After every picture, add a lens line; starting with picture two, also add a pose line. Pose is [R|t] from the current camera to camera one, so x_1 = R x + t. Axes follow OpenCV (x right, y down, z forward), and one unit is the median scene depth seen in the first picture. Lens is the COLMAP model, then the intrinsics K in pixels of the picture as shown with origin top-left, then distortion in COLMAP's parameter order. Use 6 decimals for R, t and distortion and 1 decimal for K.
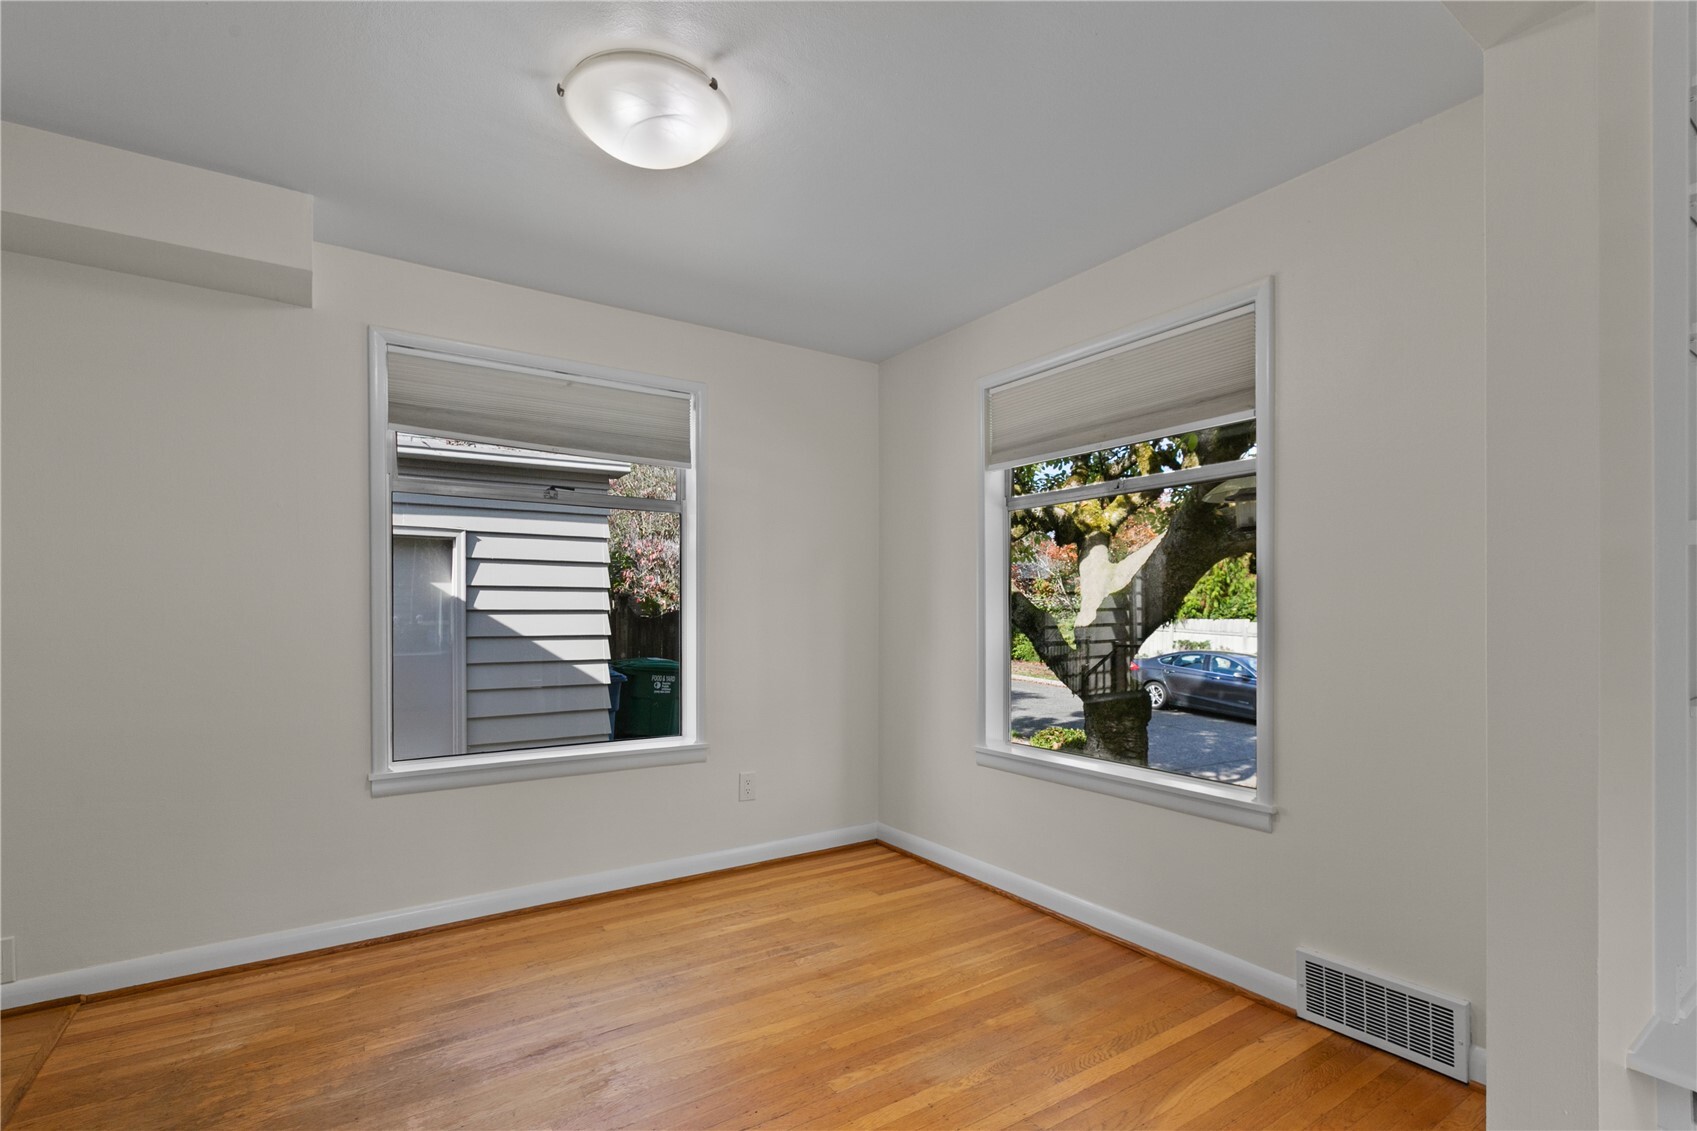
lens RADIAL K [[781.4, 0, 843.3], [0, 781.4, 616.3], [0, 0, 1]] dist [0.000609, -0.000265]
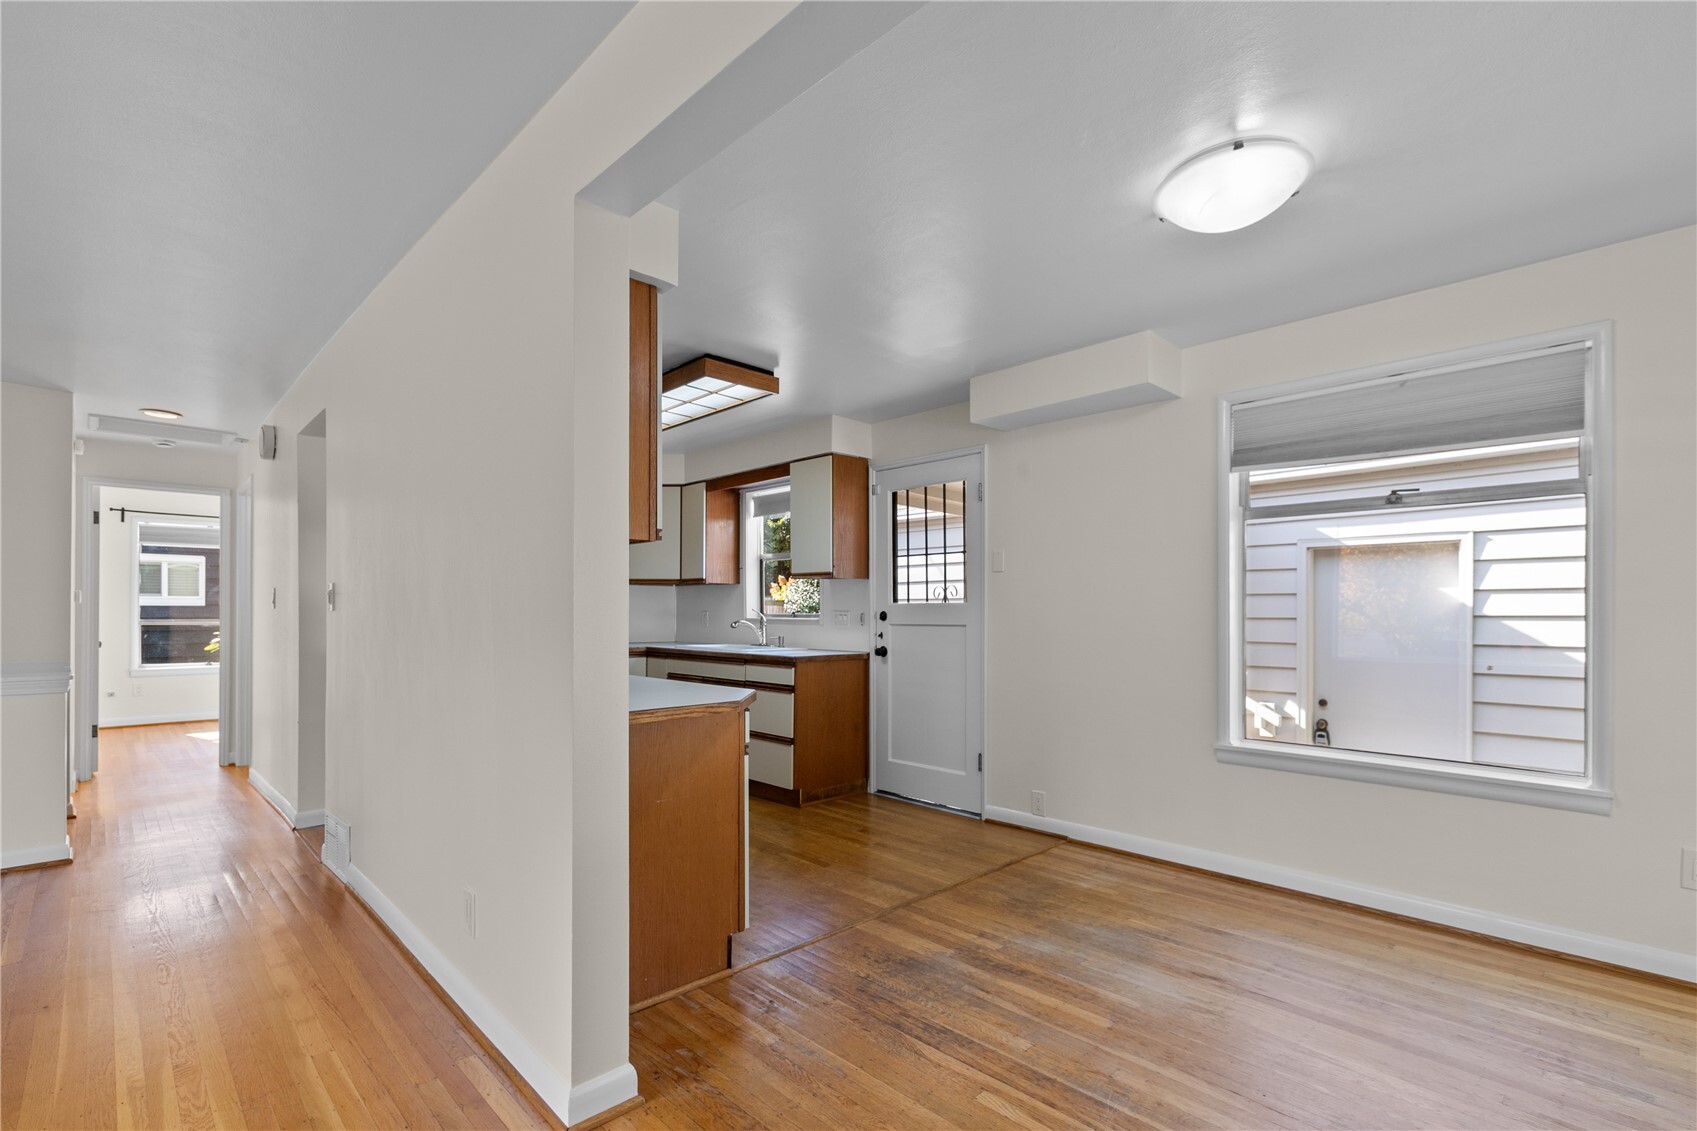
lens RADIAL K [[771.5, 0, 845.9], [0, 771.5, 613.3], [0, 0, 1]] dist [0.000555, -0.000351]
pose [[0.180448, -0.001796, -0.983583, 0.505862], [-0.007474, 0.999967, -0.003197, -0.003980], [0.983556, 0.007928, 0.180429, 0.158892]]
